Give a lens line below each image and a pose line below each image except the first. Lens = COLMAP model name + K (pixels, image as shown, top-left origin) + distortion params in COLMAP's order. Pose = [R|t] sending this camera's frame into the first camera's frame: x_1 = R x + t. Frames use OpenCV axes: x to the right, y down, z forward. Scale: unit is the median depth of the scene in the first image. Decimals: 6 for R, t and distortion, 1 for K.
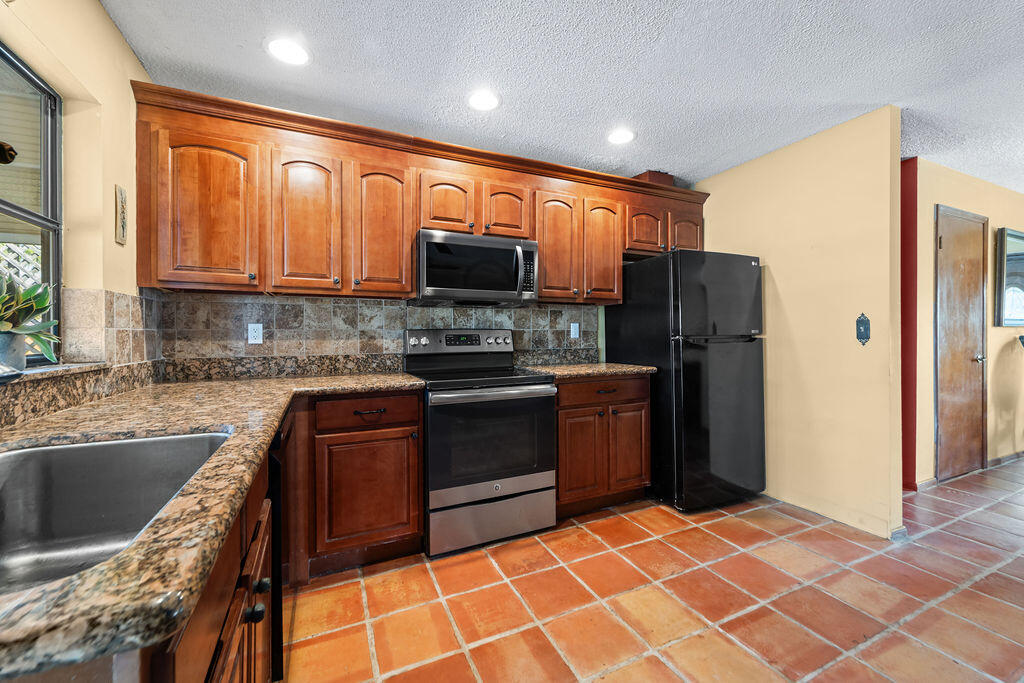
lens RADIAL K [[409.4, 0, 512.5], [0, 409.4, 335.1], [0, 0, 1]] dist [-0.000758, -0.000070]
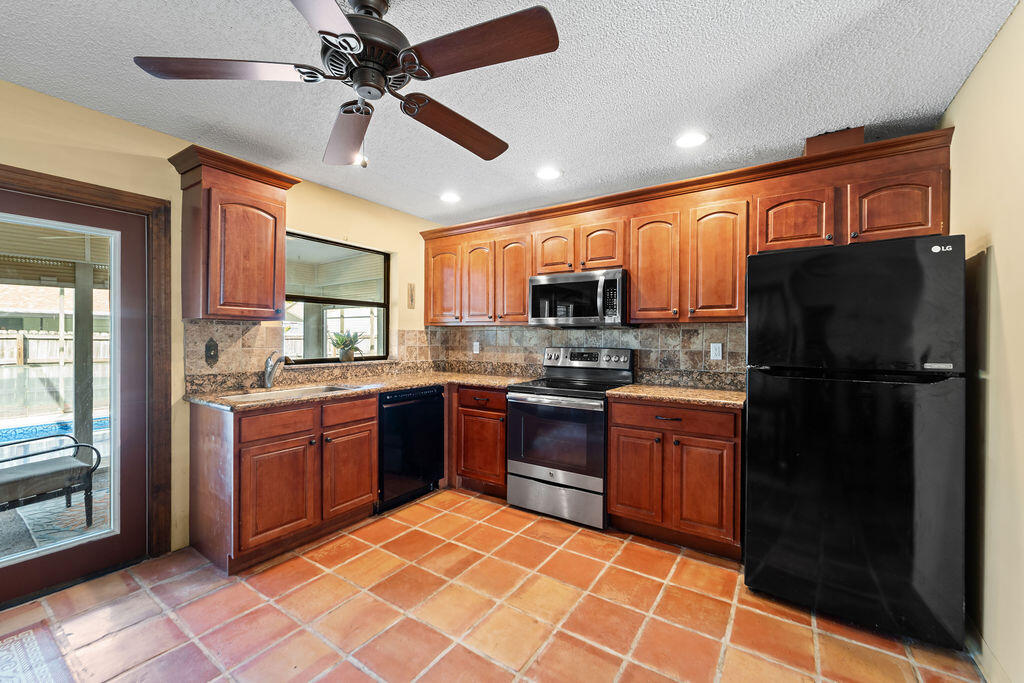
lens RADIAL K [[412.2, 0, 507.9], [0, 412.2, 339.6], [0, 0, 1]] dist [0.000245, -0.000207]
pose [[0.510946, 0.012327, -0.859525, 0.948162], [-0.010565, 0.999912, 0.008060, -0.054215], [0.859548, 0.004962, 0.511031, 0.214148]]
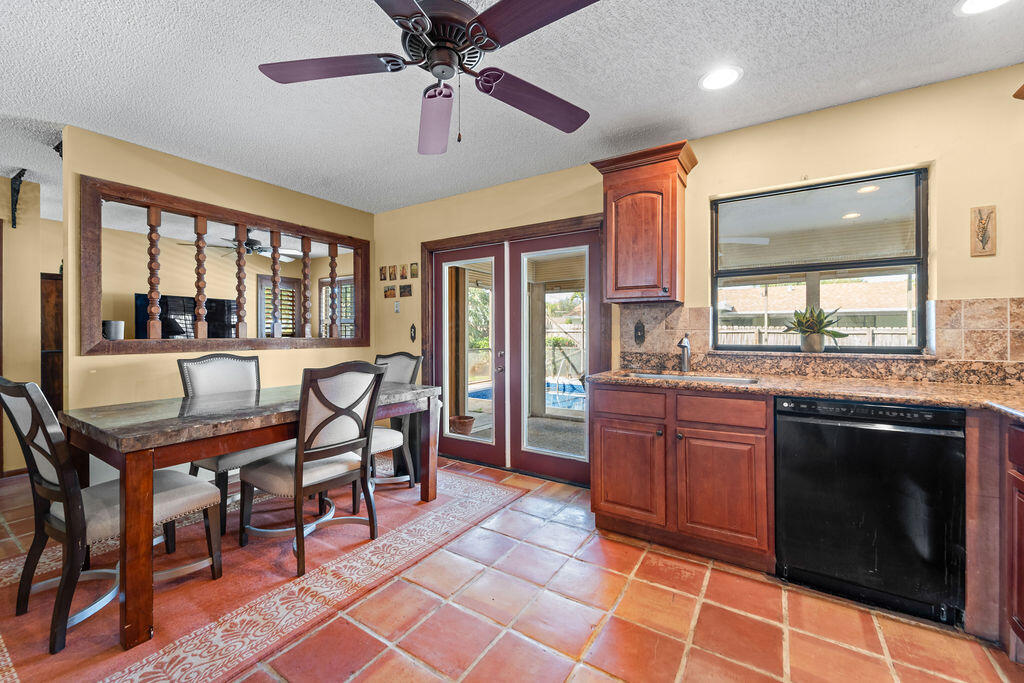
lens RADIAL K [[413.5, 0, 517.1], [0, 413.5, 331.6], [0, 0, 1]] dist [0.002335, -0.000040]
pose [[-0.842092, 0.003383, -0.539324, 0.573426], [0.001465, 0.999991, 0.003985, -0.012783], [0.539333, 0.002566, -0.842089, 0.938401]]
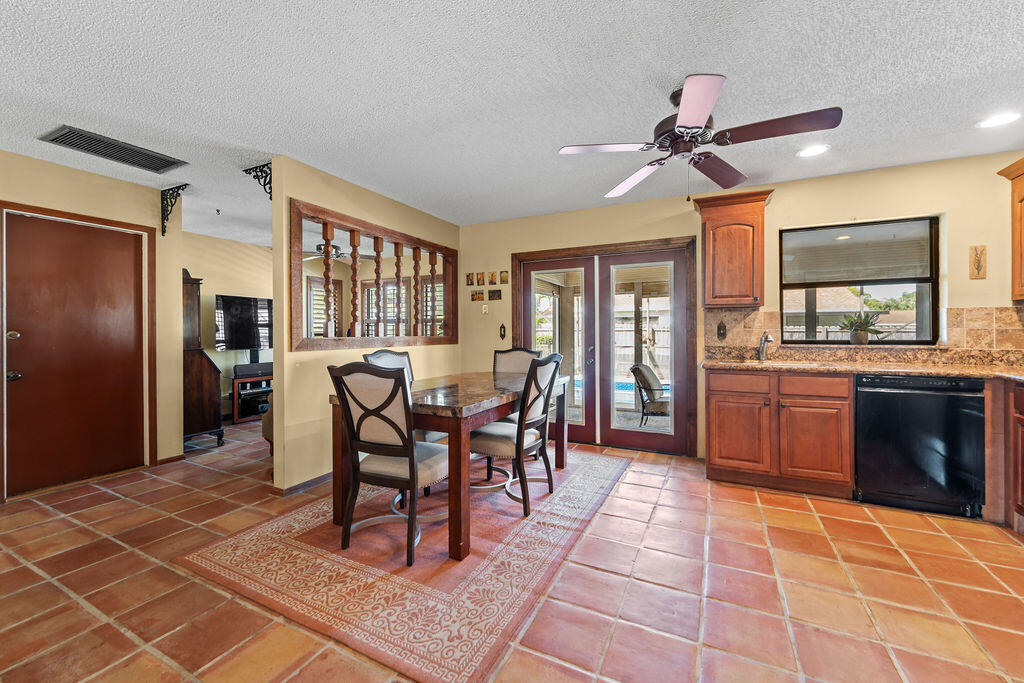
lens RADIAL K [[415.1, 0, 515.2], [0, 415.1, 330.0], [0, 0, 1]] dist [0.001950, 0.000120]
pose [[-0.777820, 0.004213, -0.628473, 1.214851], [0.003161, 0.999991, 0.002791, -0.014659], [0.628479, 0.000184, -0.777827, 0.836817]]
